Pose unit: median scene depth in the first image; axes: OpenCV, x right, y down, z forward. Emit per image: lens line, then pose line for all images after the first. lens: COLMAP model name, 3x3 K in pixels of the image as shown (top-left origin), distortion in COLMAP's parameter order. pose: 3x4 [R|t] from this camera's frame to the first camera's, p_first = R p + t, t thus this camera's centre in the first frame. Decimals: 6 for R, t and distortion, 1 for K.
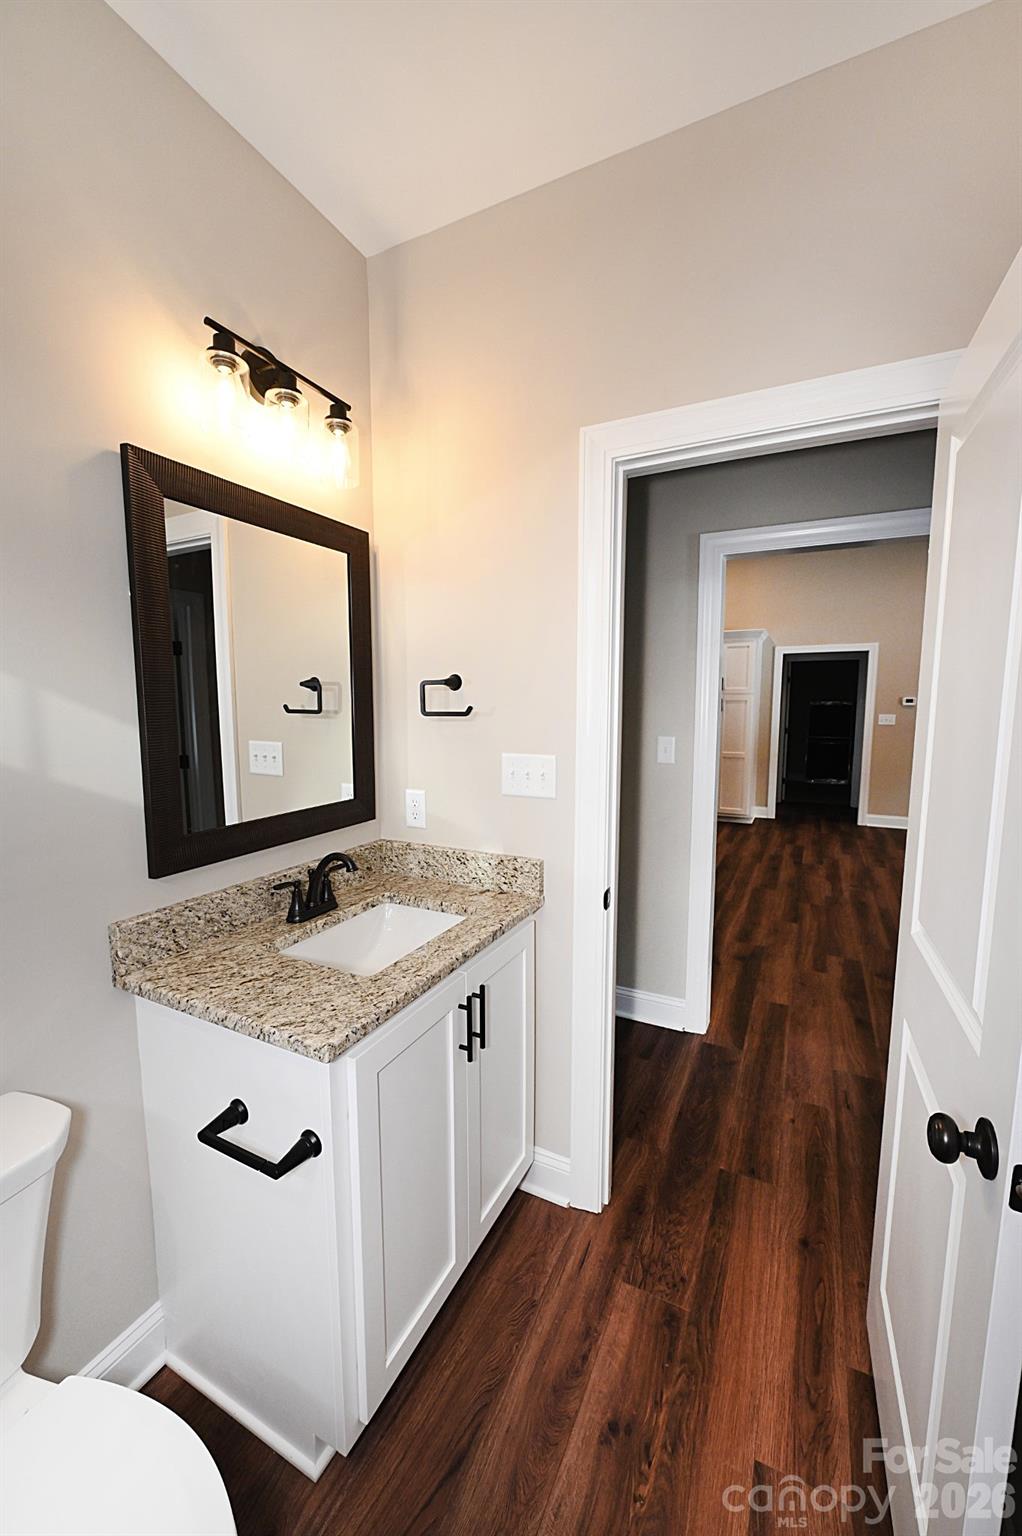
lens RADIAL K [[604.4, 0, 508.0], [0, 604.4, 768.5], [0, 0, 1]] dist [-0.006594, -0.000733]
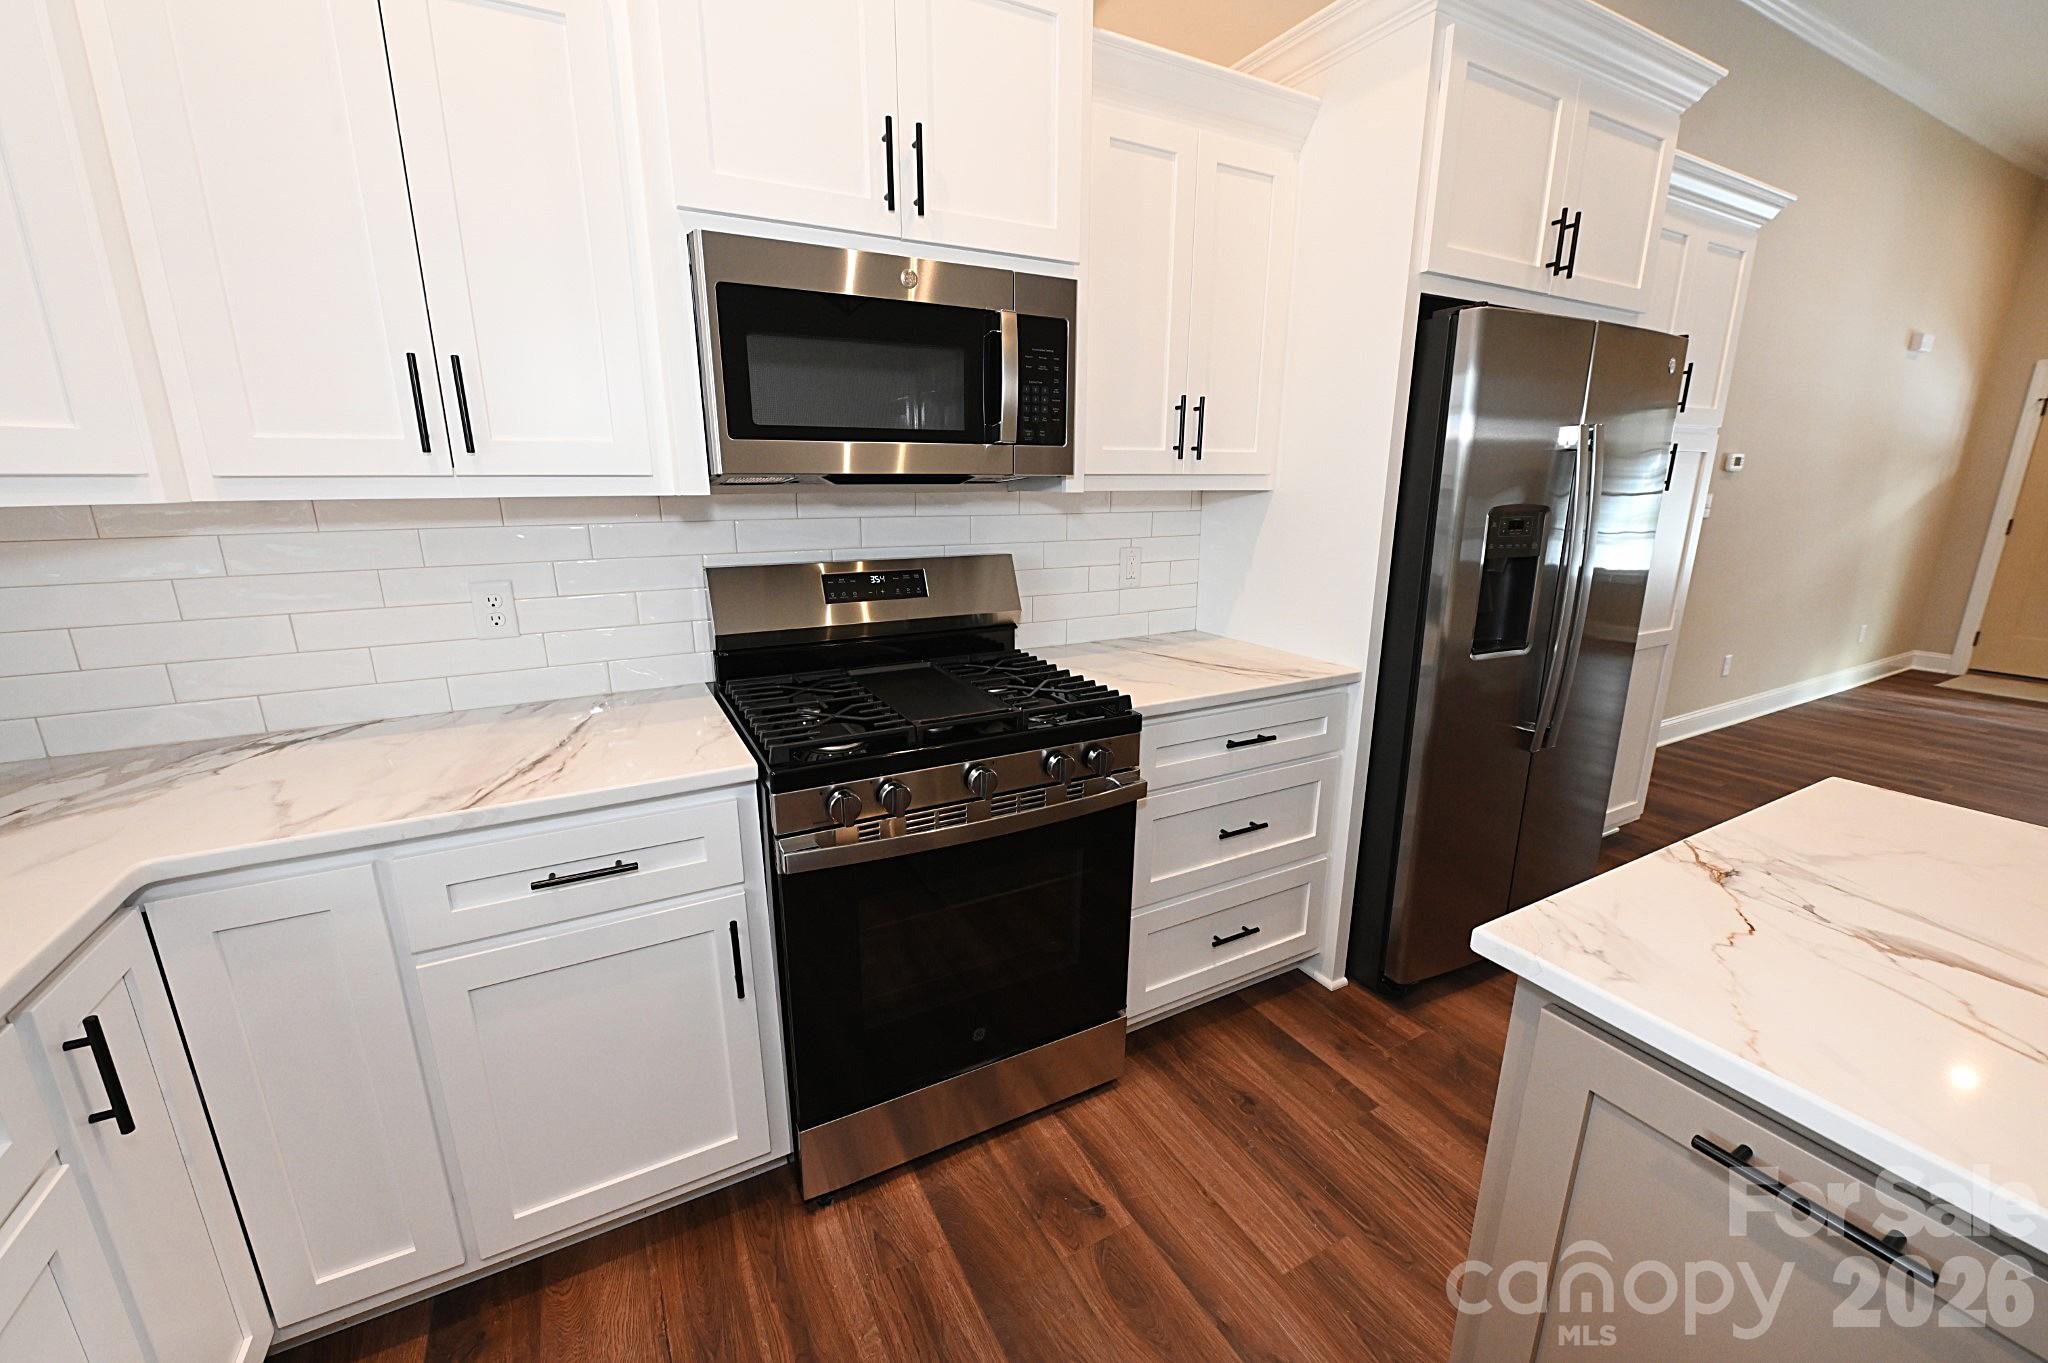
lens RADIAL K [[805.9, 0, 1022.3], [0, 805.9, 689.5], [0, 0, 1]] dist [-0.006594, -0.000733]
pose [[0.568306, -0.209805, 0.795619, -0.541608], [0.093877, 0.977164, 0.190622, -0.440529], [-0.817445, -0.033641, 0.575024, 4.347916]]
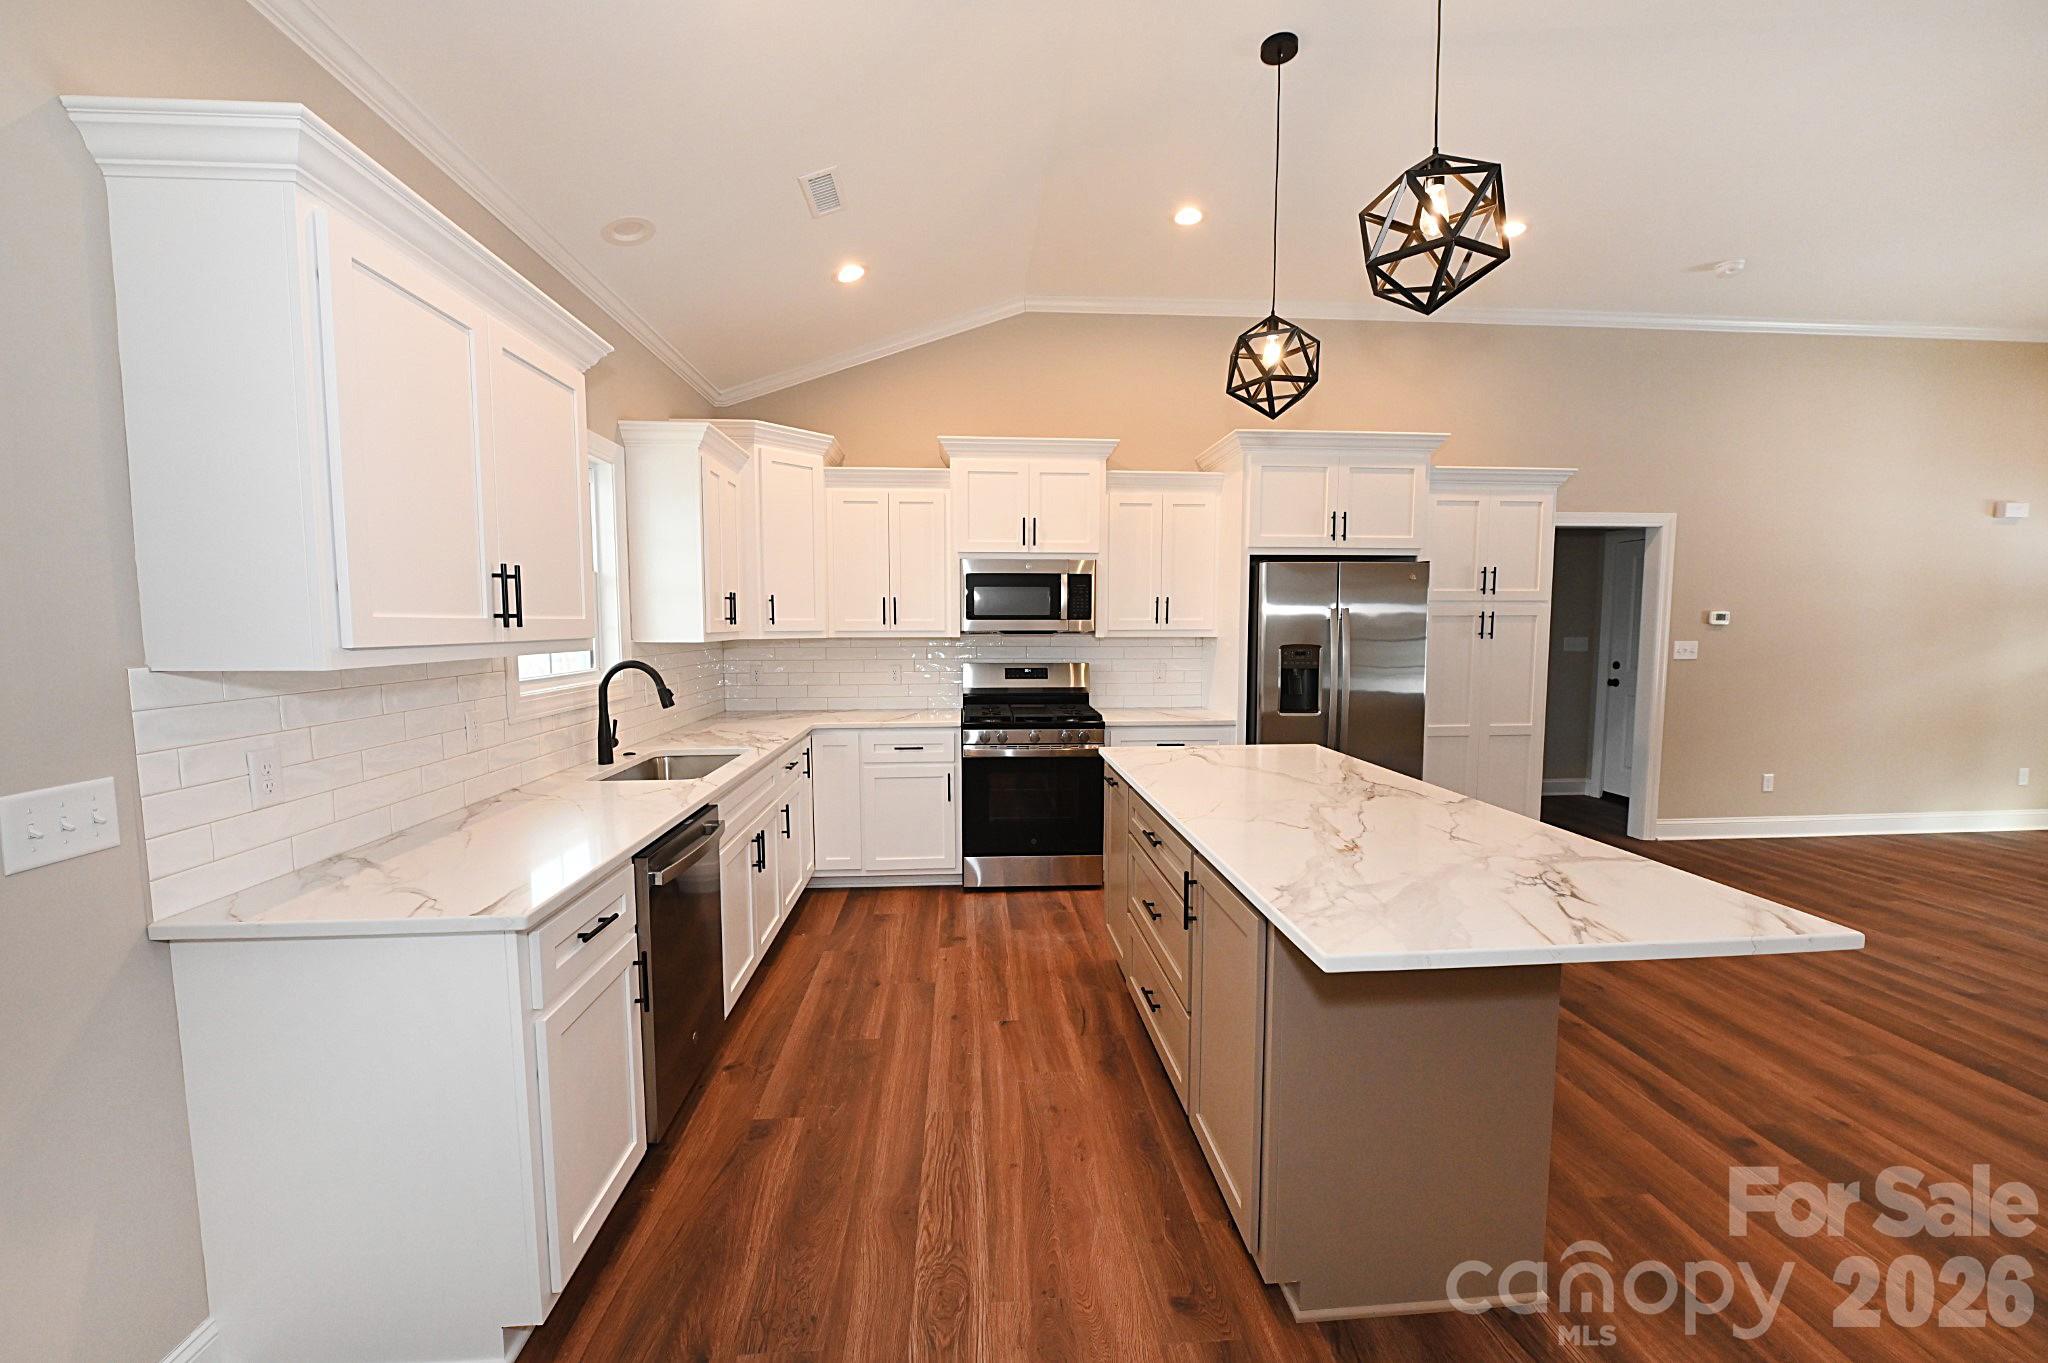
lens RADIAL K [[806.9, 0, 1021.3], [0, 806.9, 683.3], [0, 0, 1]] dist [-0.007982, -0.000930]
pose [[0.855703, -0.040840, 0.515852, -1.198151], [0.060154, 0.997973, -0.020775, -0.294054], [-0.513958, 0.048807, 0.856426, 2.771356]]
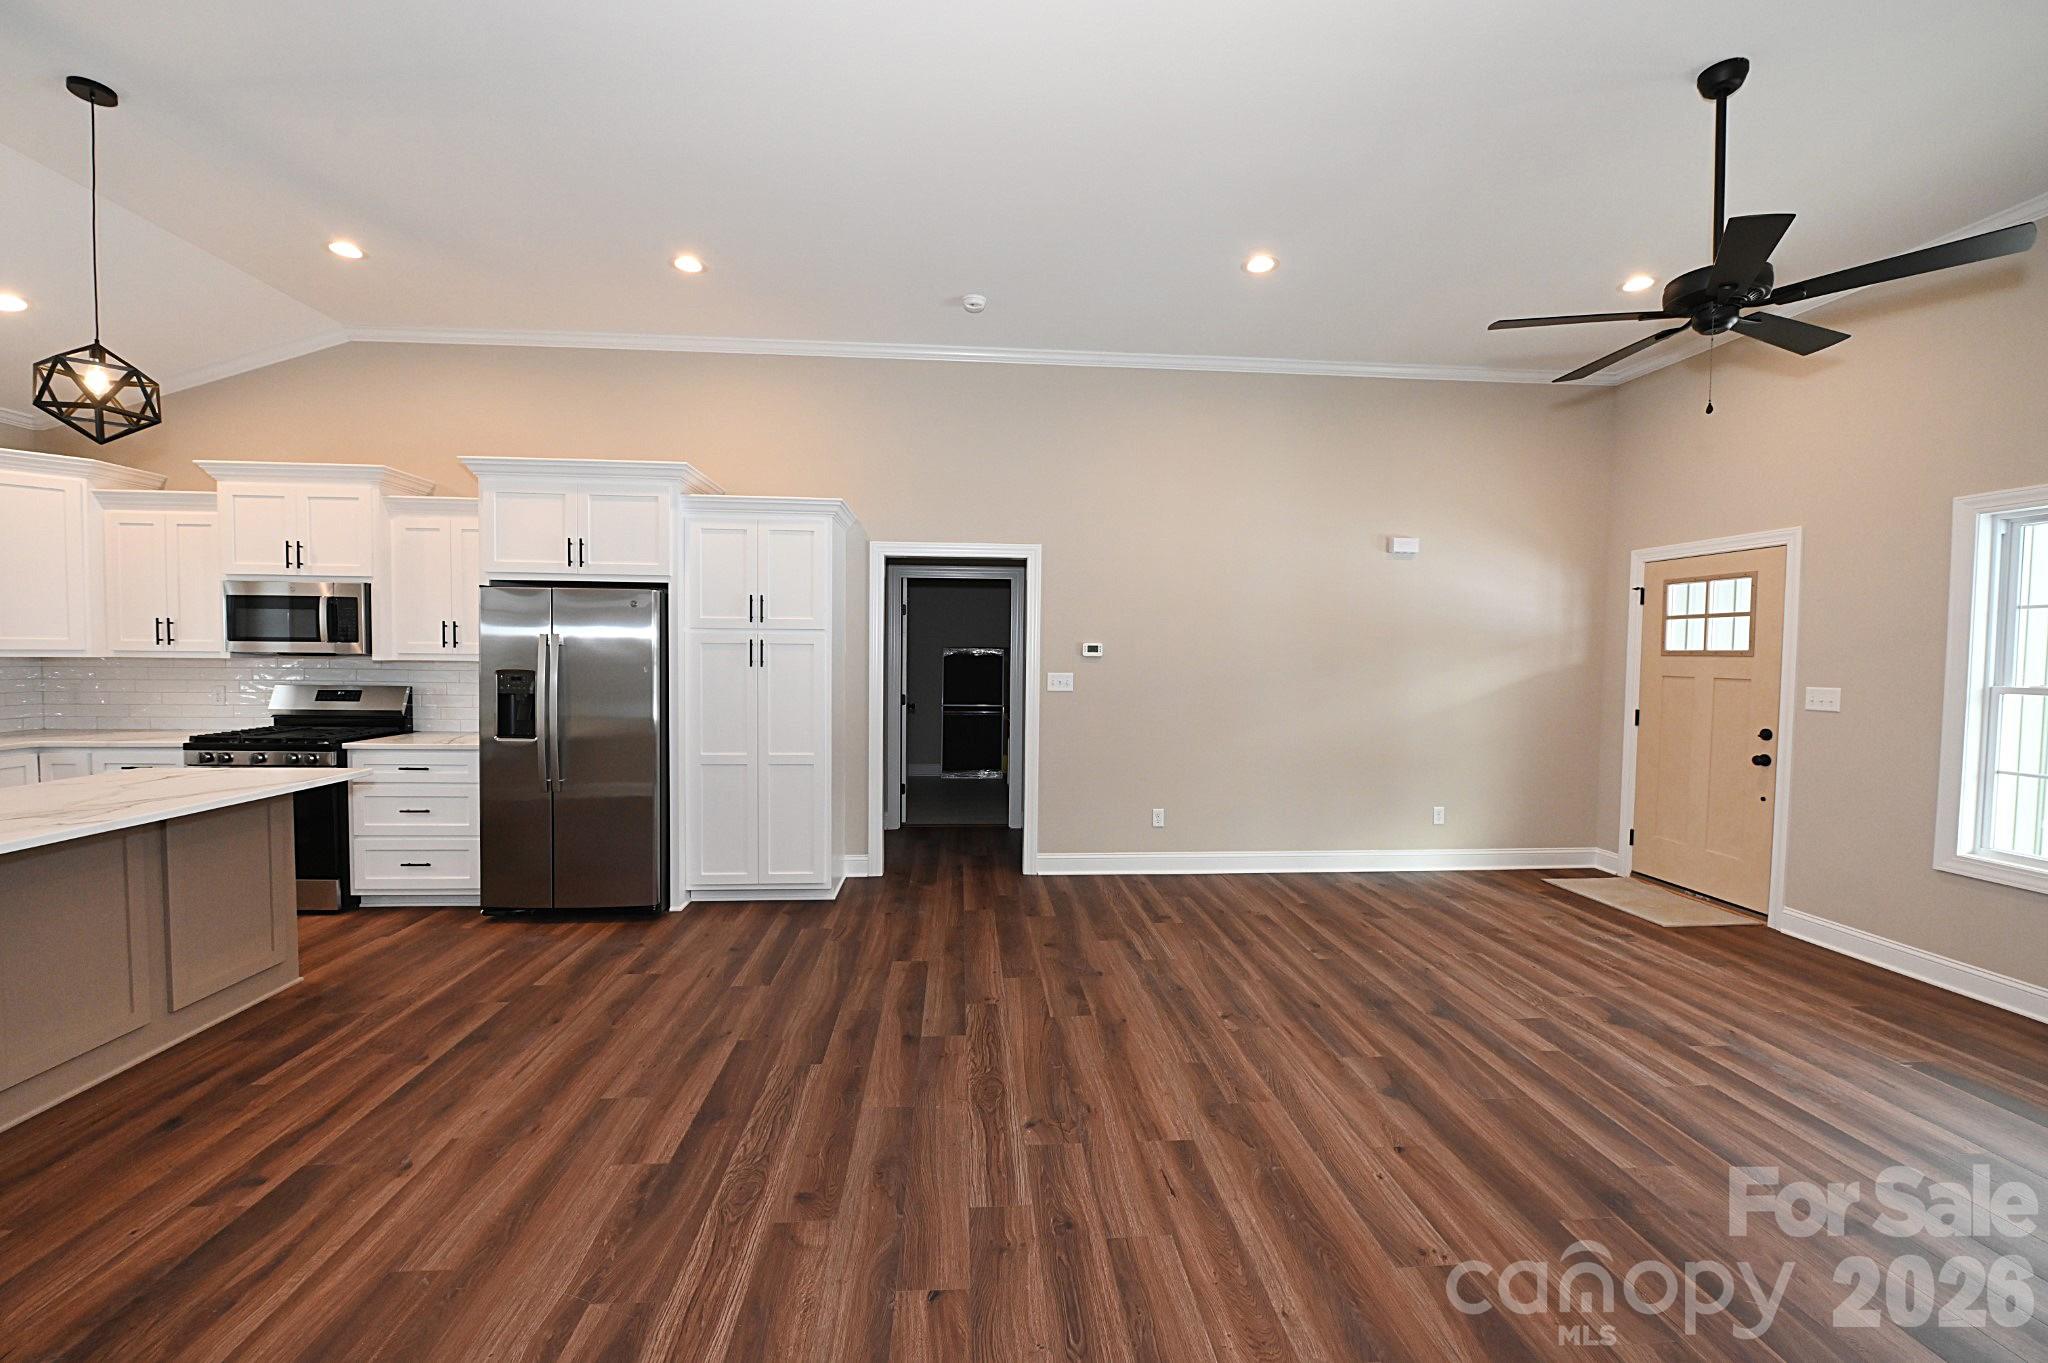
lens RADIAL K [[806.9, 0, 1021.3], [0, 806.9, 683.3], [0, 0, 1]] dist [-0.007982, -0.000930]
pose [[0.855538, -0.011227, 0.517619, 0.858020], [0.046597, 0.997377, -0.055384, -0.163632], [-0.515639, 0.071503, 0.853817, 1.549555]]
